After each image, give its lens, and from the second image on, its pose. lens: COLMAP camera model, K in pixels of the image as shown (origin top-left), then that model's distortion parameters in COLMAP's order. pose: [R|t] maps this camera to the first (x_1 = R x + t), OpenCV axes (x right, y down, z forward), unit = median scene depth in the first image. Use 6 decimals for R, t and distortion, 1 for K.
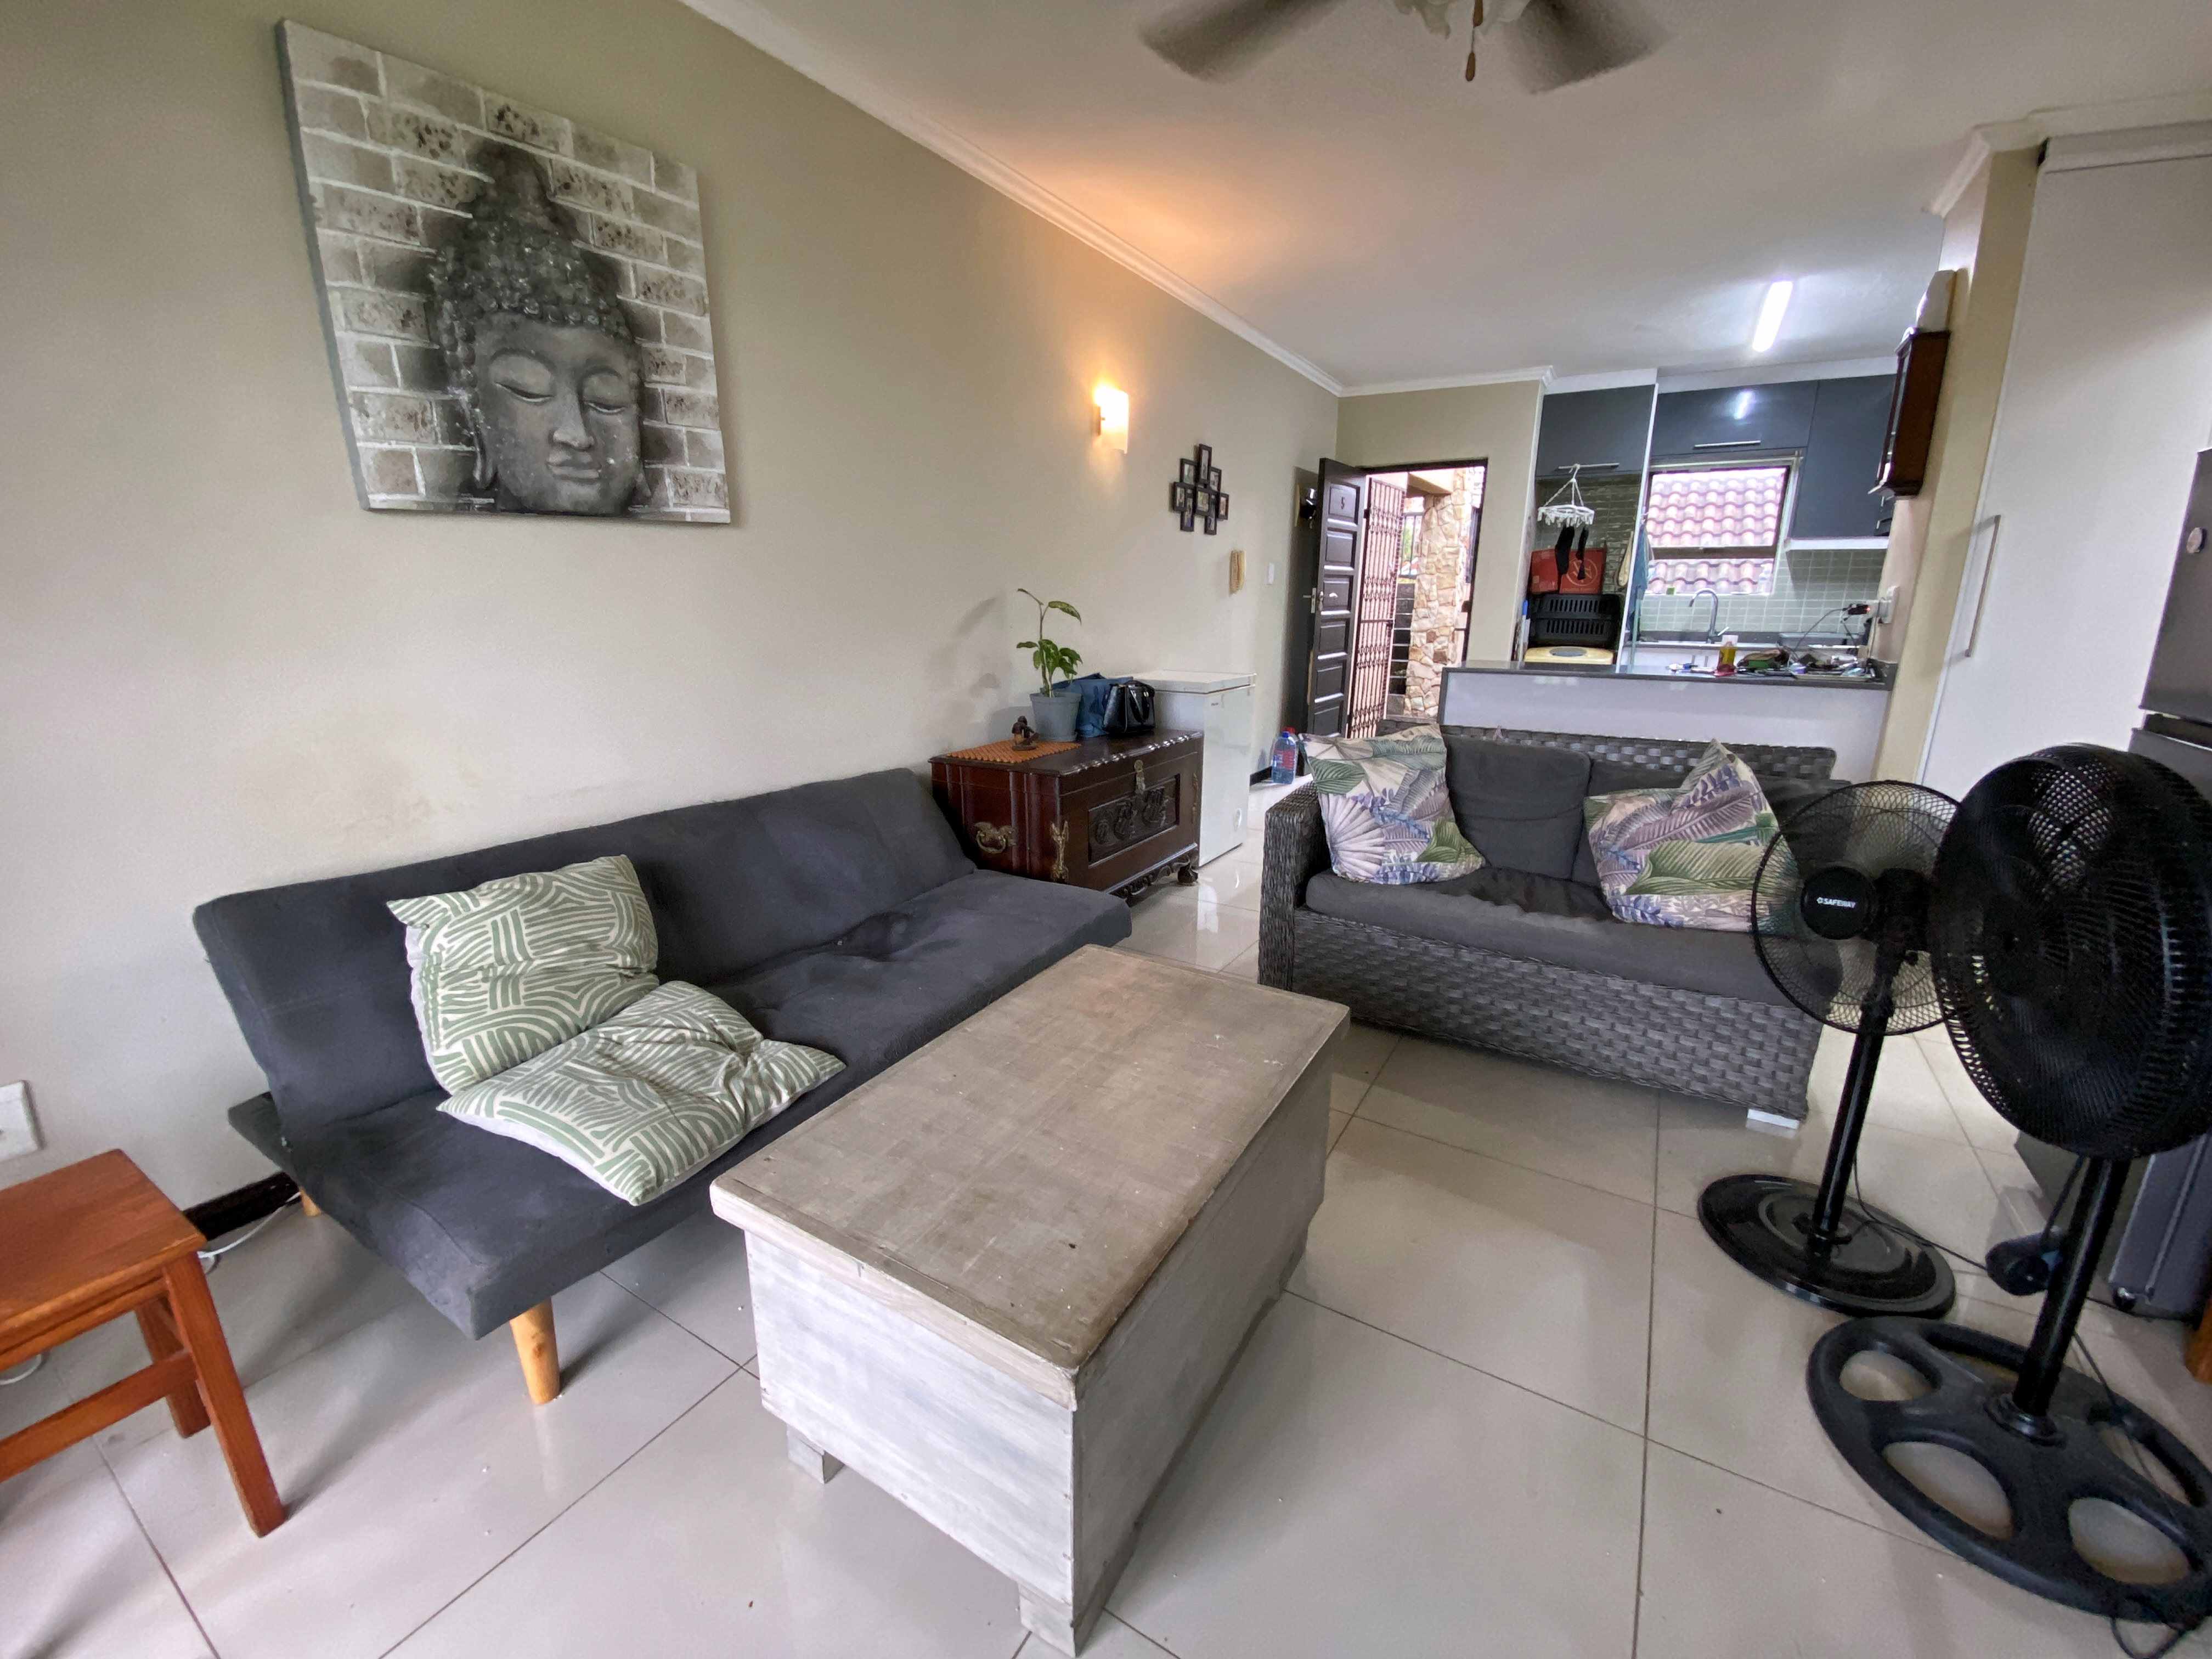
lens RADIAL K [[898.1, 0, 1098.8], [0, 898.1, 830.4], [0, 0, 1]] dist [0.033235, -0.029823]
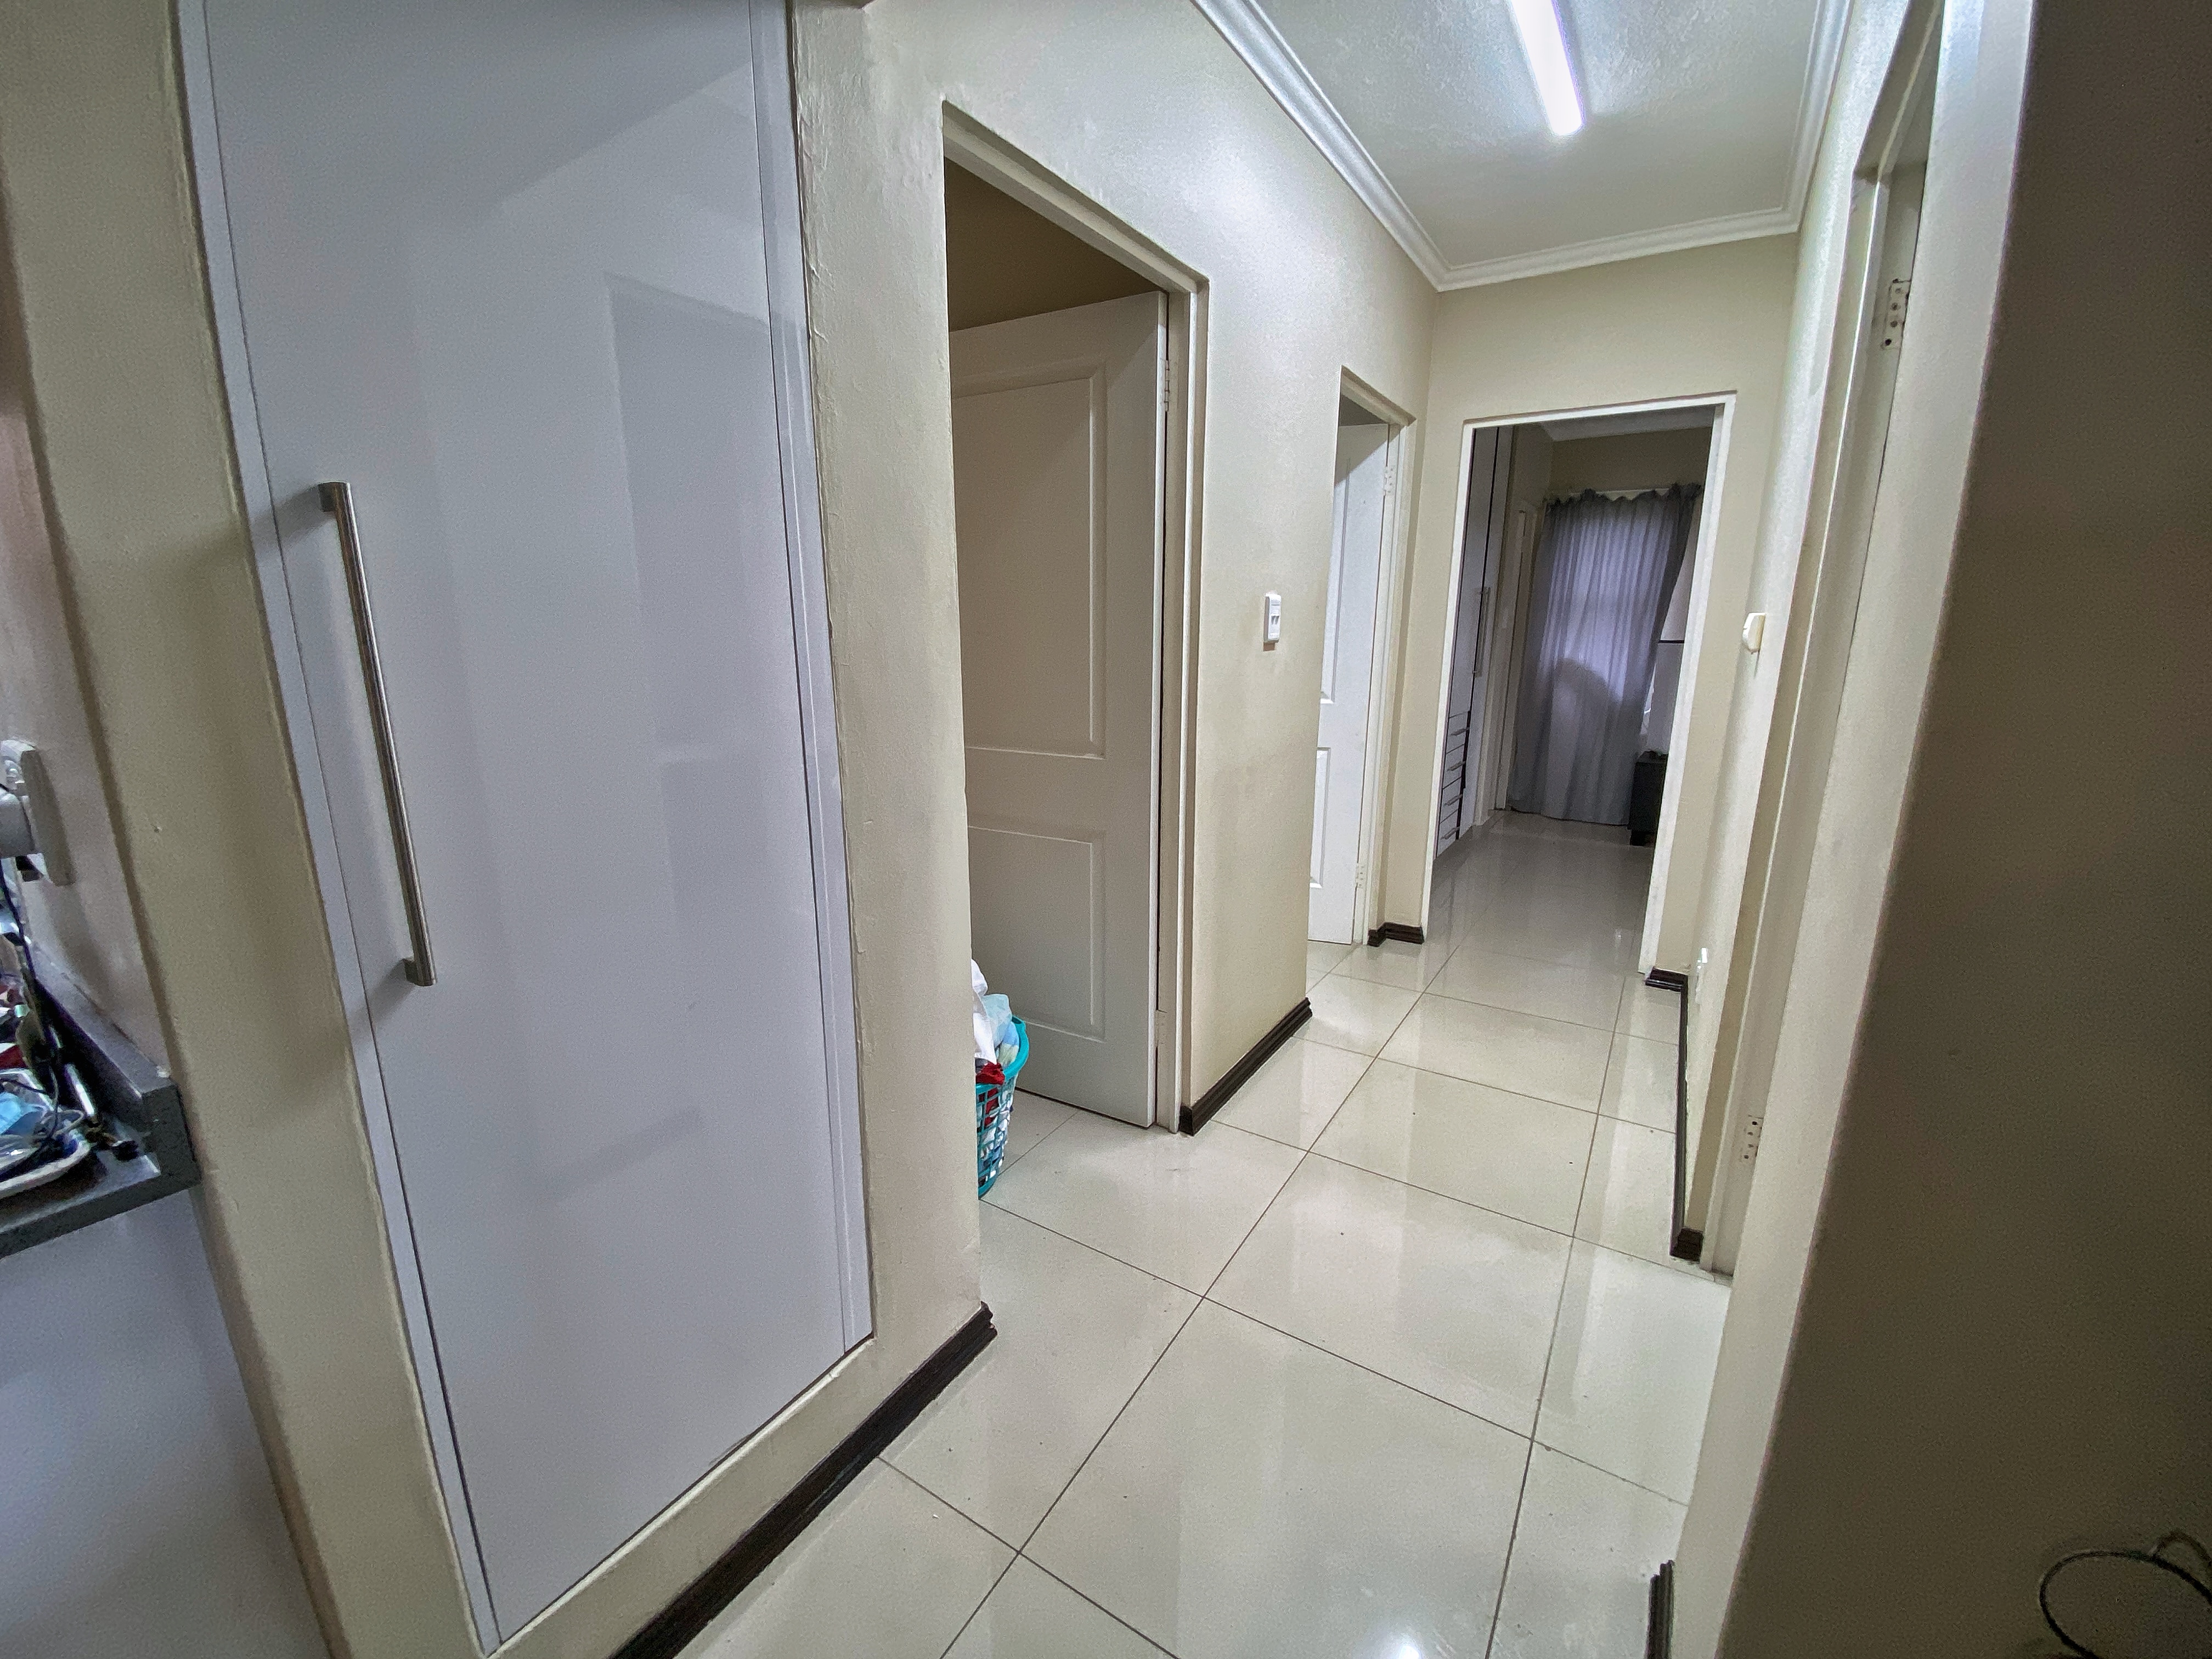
lens RADIAL K [[898.1, 0, 1098.8], [0, 898.1, 830.4], [0, 0, 1]] dist [0.033235, -0.029823]
pose [[0.095678, -0.229205, 0.968664, 0.703073], [0.248961, 0.947711, 0.199657, -0.236705], [-0.963776, 0.222057, 0.147738, 0.725444]]
